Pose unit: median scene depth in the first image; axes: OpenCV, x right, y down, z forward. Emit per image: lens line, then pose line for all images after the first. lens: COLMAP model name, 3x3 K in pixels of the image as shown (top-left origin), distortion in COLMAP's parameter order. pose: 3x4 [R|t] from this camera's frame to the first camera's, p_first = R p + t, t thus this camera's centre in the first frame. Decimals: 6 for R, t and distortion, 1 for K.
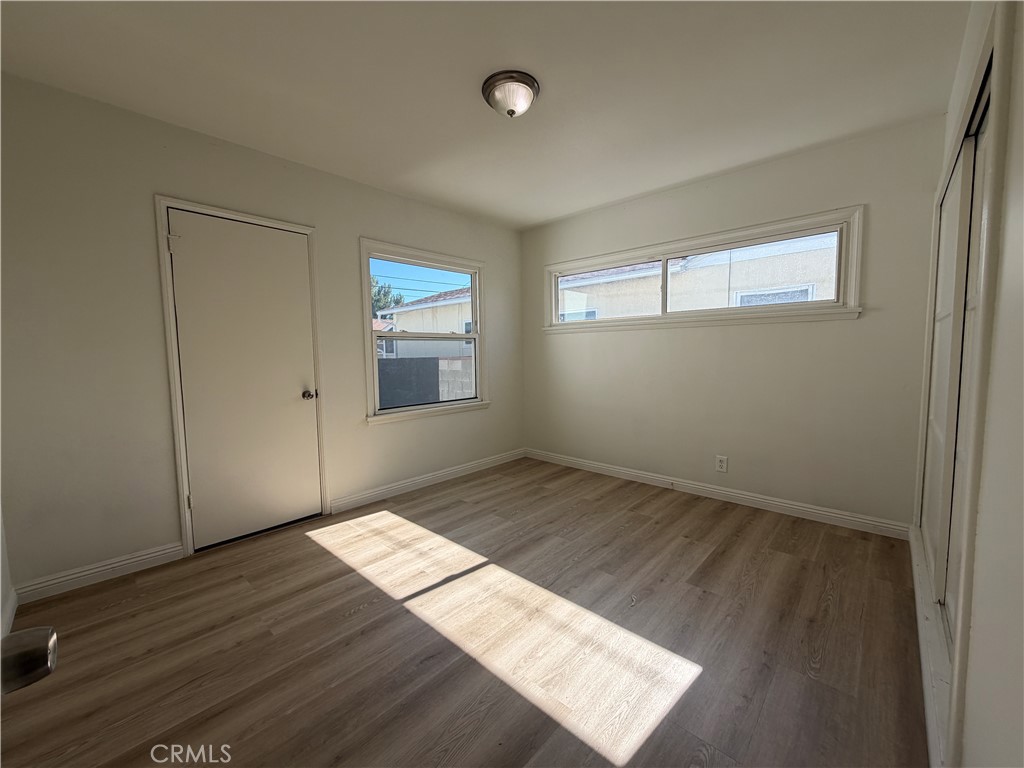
lens RADIAL K [[407.8, 0, 509.7], [0, 407.8, 384.3], [0, 0, 1]] dist [-0.000853, -0.000082]
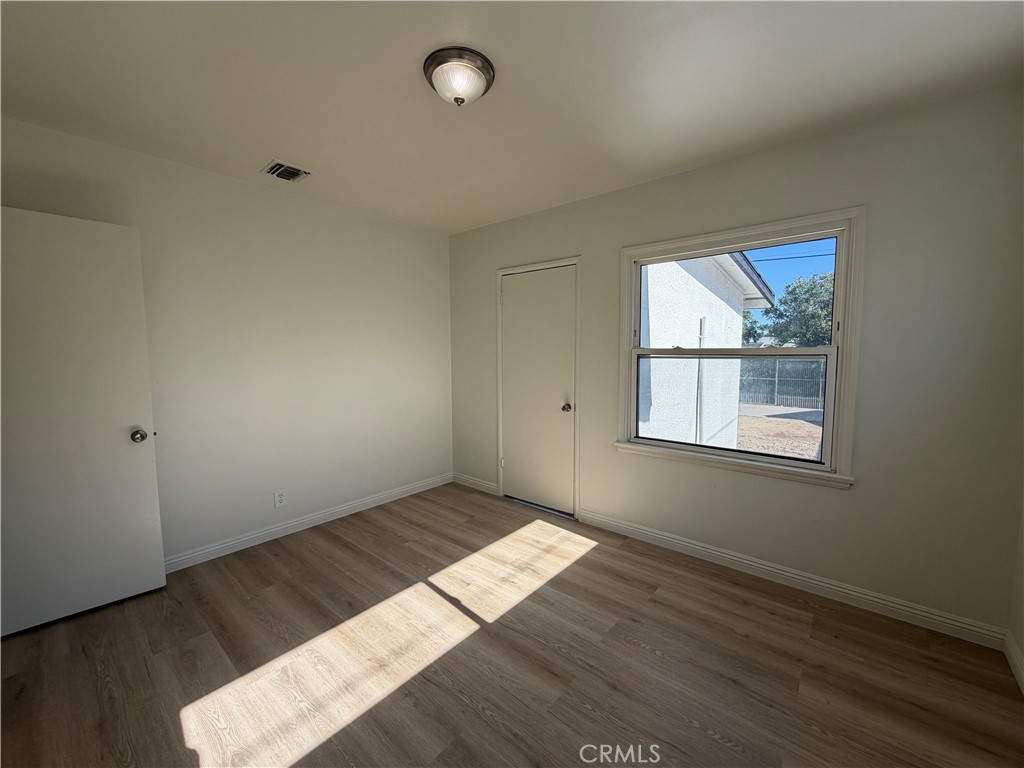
lens RADIAL K [[407.8, 0, 509.7], [0, 407.8, 384.3], [0, 0, 1]] dist [-0.000853, -0.000082]
pose [[0.043225, 0.095103, -0.994529, 0.718368], [-0.074842, 0.992970, 0.091702, -0.150717], [0.996258, 0.070469, 0.050038, 0.901371]]
